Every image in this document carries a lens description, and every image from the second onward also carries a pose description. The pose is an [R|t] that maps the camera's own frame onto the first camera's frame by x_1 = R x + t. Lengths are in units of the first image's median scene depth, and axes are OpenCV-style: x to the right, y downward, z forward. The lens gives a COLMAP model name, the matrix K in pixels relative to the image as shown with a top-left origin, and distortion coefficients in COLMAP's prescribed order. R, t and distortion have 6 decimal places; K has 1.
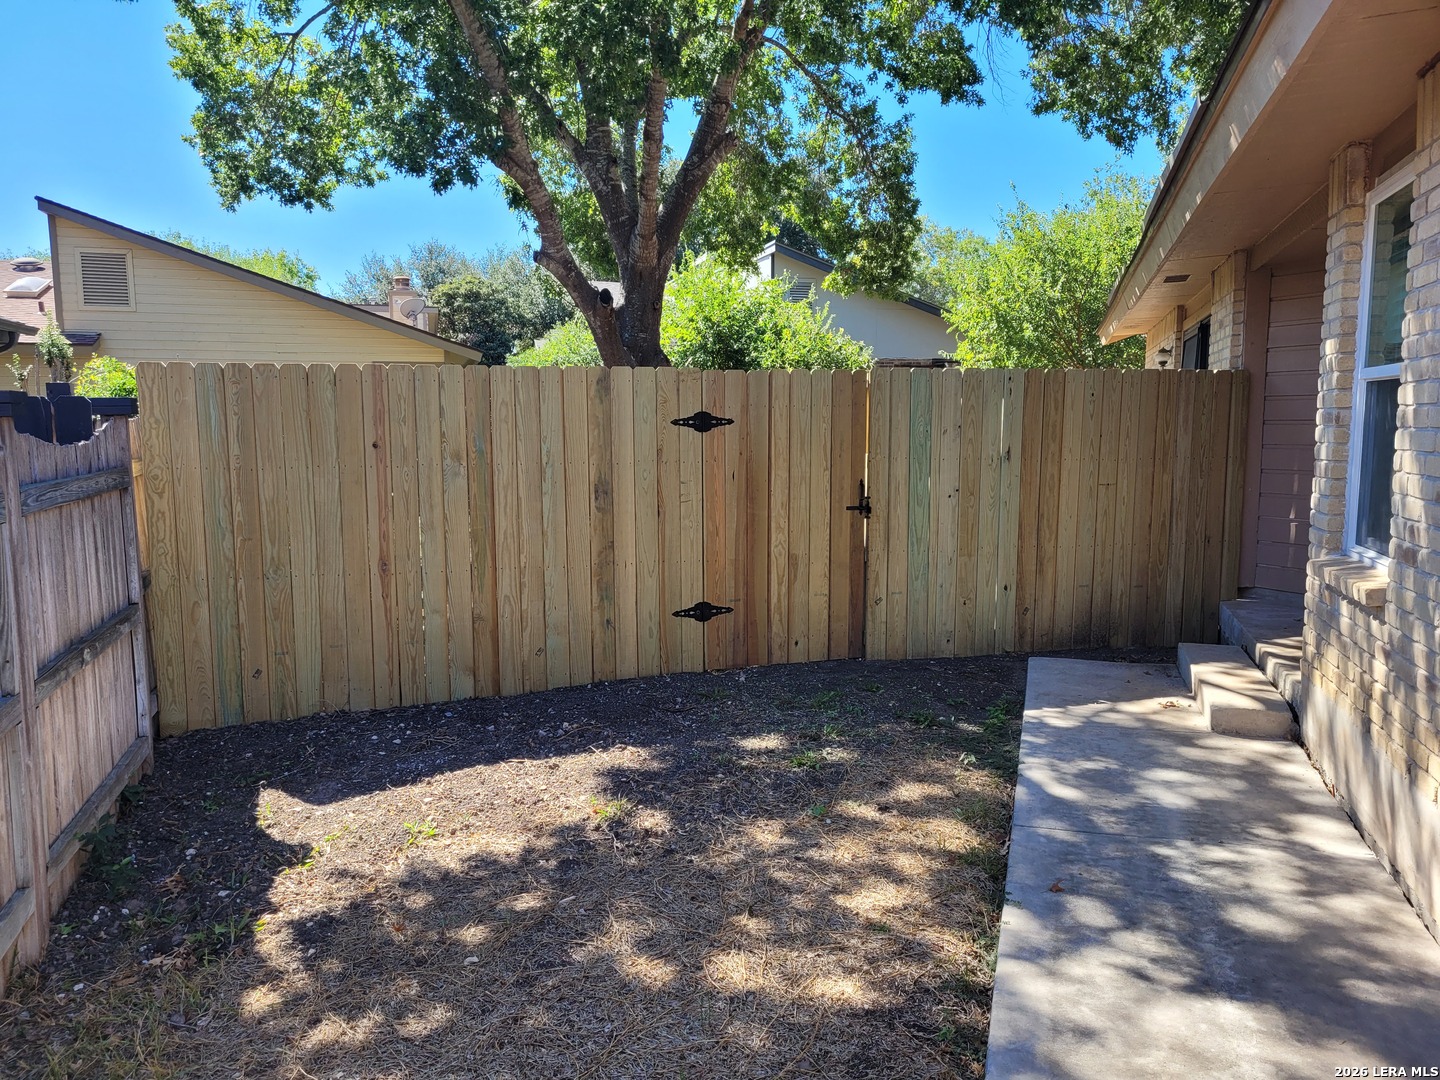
lens RADIAL K [[1084.9, 0, 721.9], [0, 1084.9, 544.0], [0, 0, 1]] dist [0.035903, 0.002589]
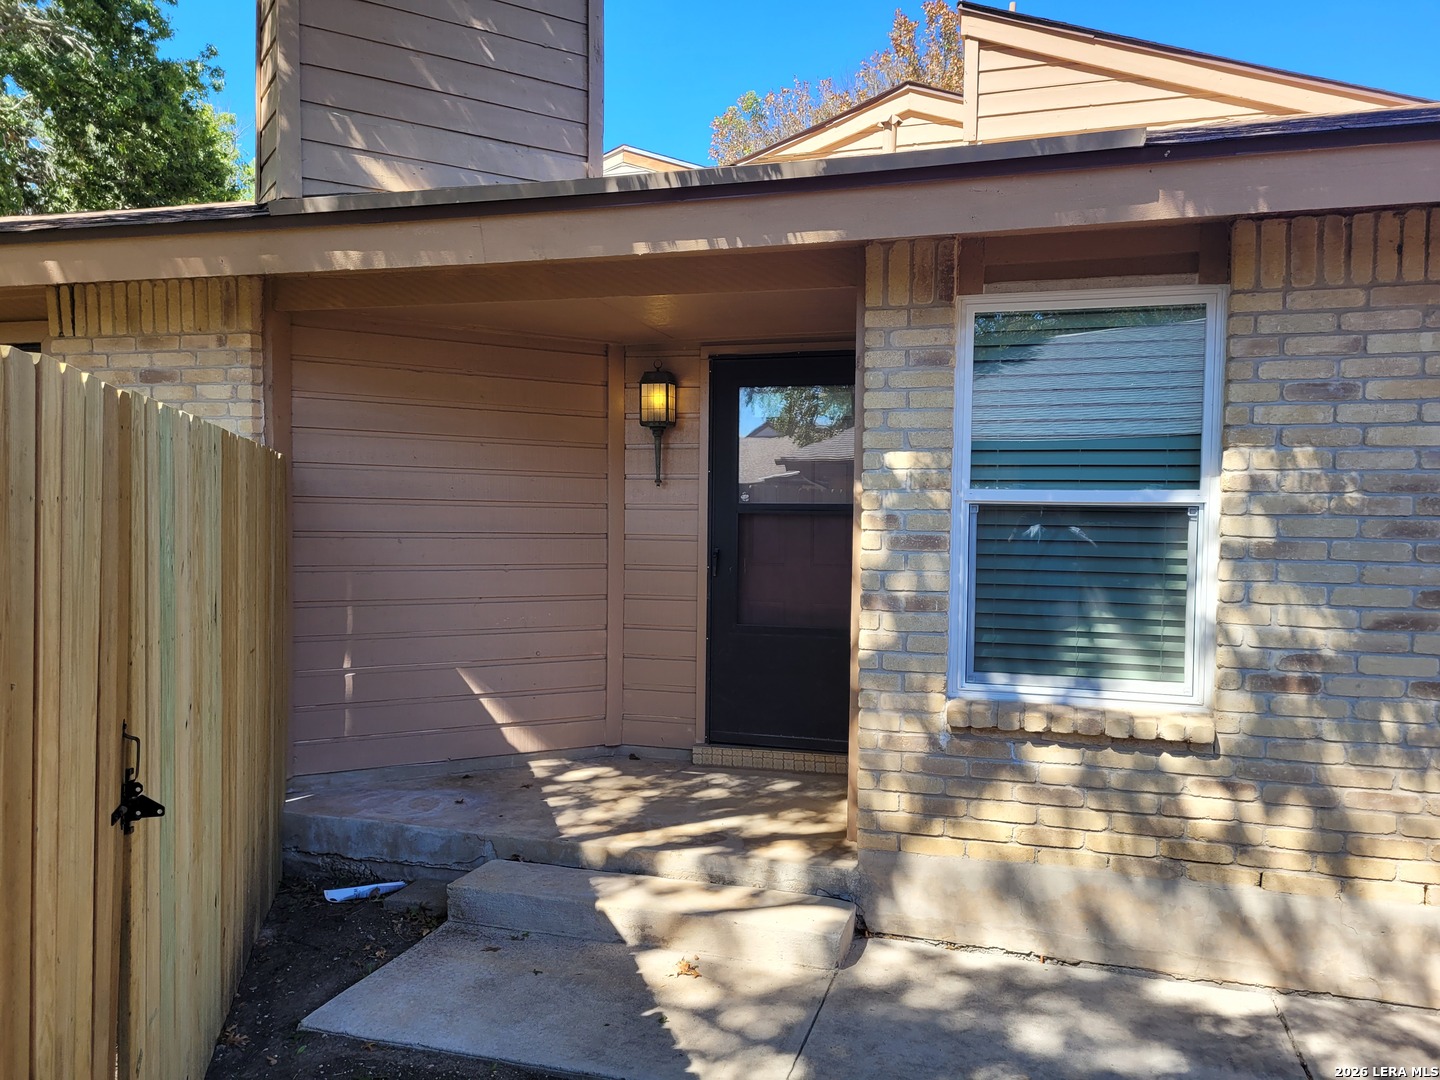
lens RADIAL K [[1084.9, 0, 720.8], [0, 1084.9, 541.1], [0, 0, 1]] dist [0.035903, 0.002589]
pose [[-0.018387, -0.014911, 0.999720, -0.286104], [0.099018, 0.994946, 0.016661, -0.137528], [-0.994916, 0.099296, -0.016818, 1.118404]]
